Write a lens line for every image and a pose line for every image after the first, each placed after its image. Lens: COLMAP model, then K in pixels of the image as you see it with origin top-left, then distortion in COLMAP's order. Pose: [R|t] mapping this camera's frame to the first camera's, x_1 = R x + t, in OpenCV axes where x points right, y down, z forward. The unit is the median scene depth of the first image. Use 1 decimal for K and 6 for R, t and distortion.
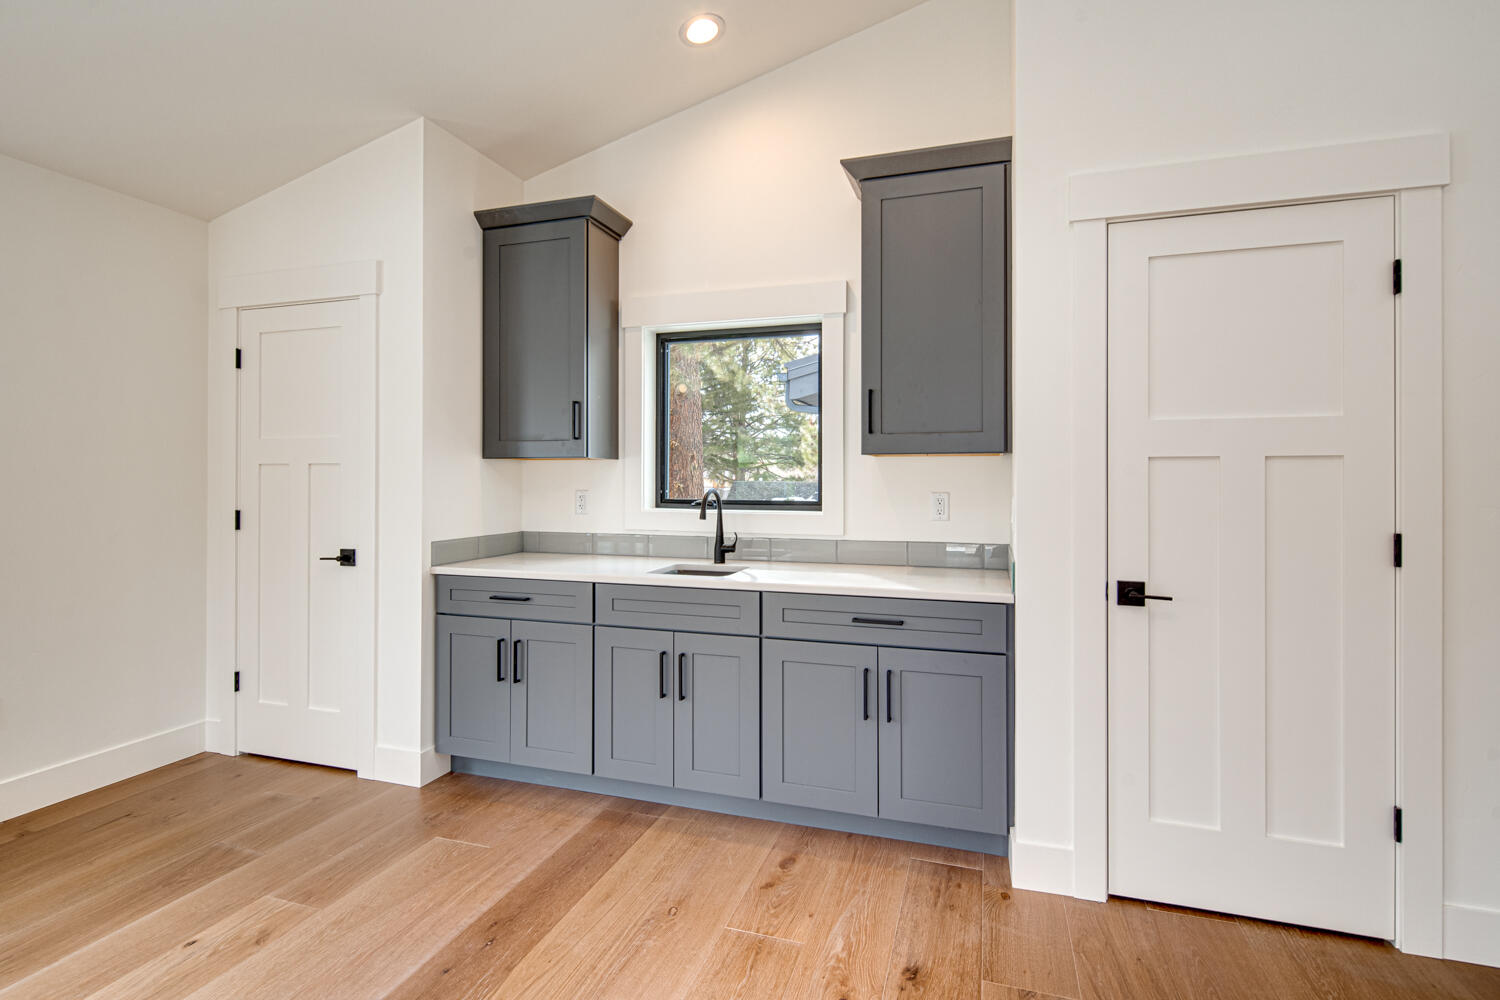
lens RADIAL K [[748.1, 0, 748.6], [0, 748.1, 475.7], [0, 0, 1]] dist [-0.000491, -0.000139]
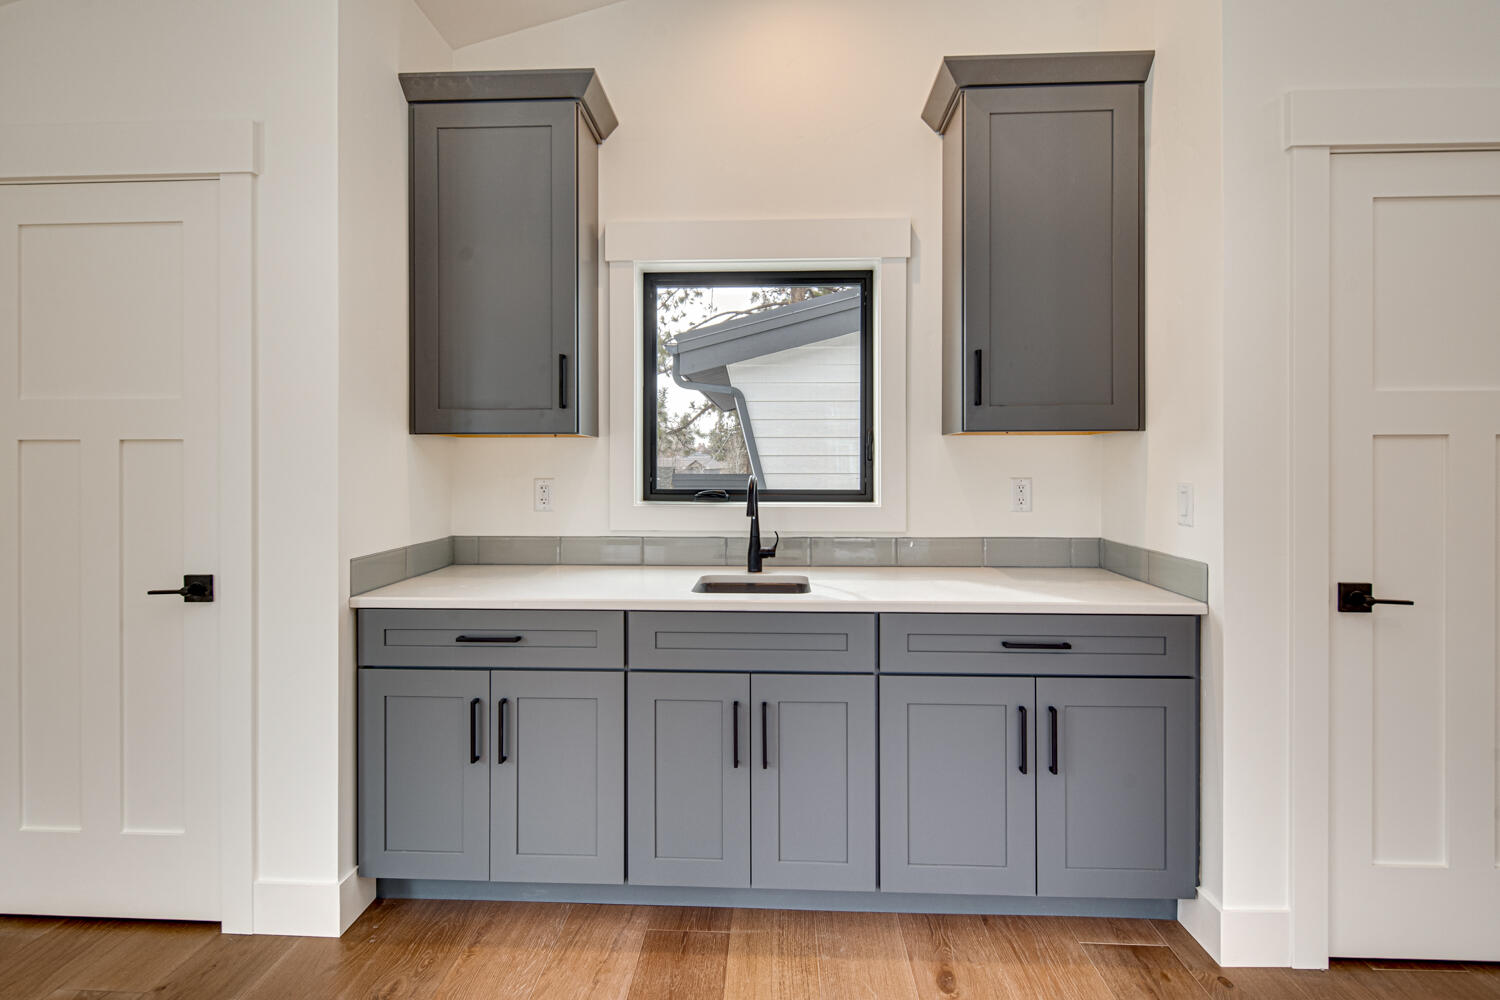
lens RADIAL K [[744.4, 0, 746.6], [0, 744.4, 464.4], [0, 0, 1]] dist [-0.001301, -0.001732]
pose [[0.962434, -0.003288, 0.271495, -0.270941], [0.001744, 0.999981, 0.005926, 0.001590], [-0.271509, -0.005230, 0.962422, 0.281186]]
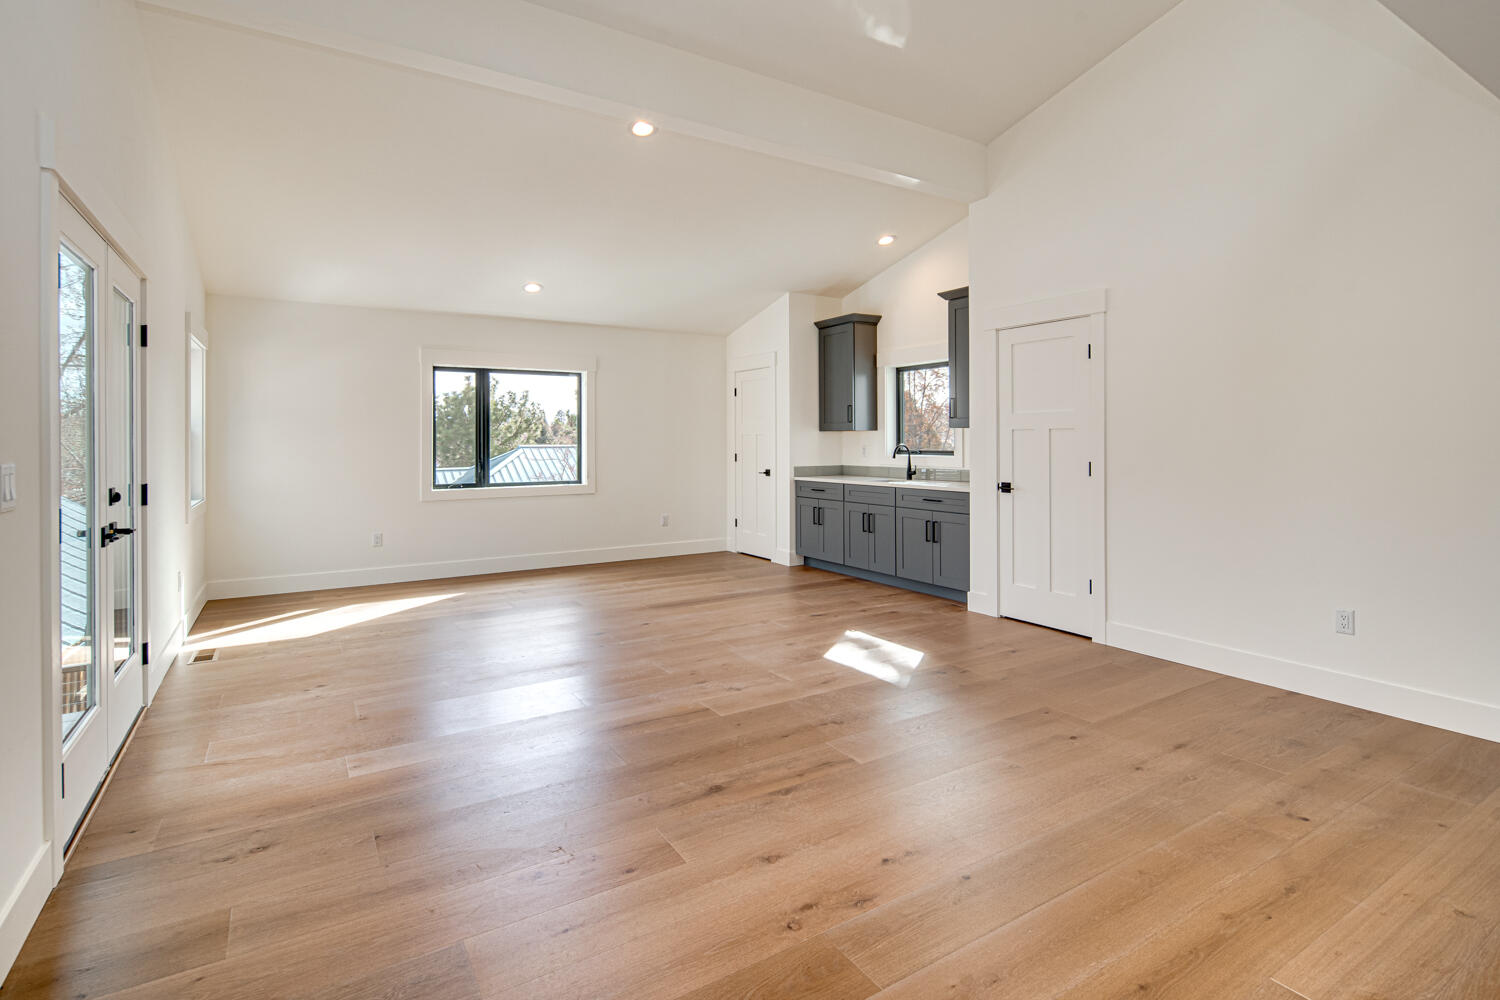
lens RADIAL K [[744.4, 0, 746.6], [0, 744.4, 464.4], [0, 0, 1]] dist [-0.001301, -0.001732]
pose [[0.774437, 0.015440, -0.632462, 0.991340], [0.006841, 0.999439, 0.032775, 0.001518], [0.632613, -0.029709, 0.773898, -0.969899]]
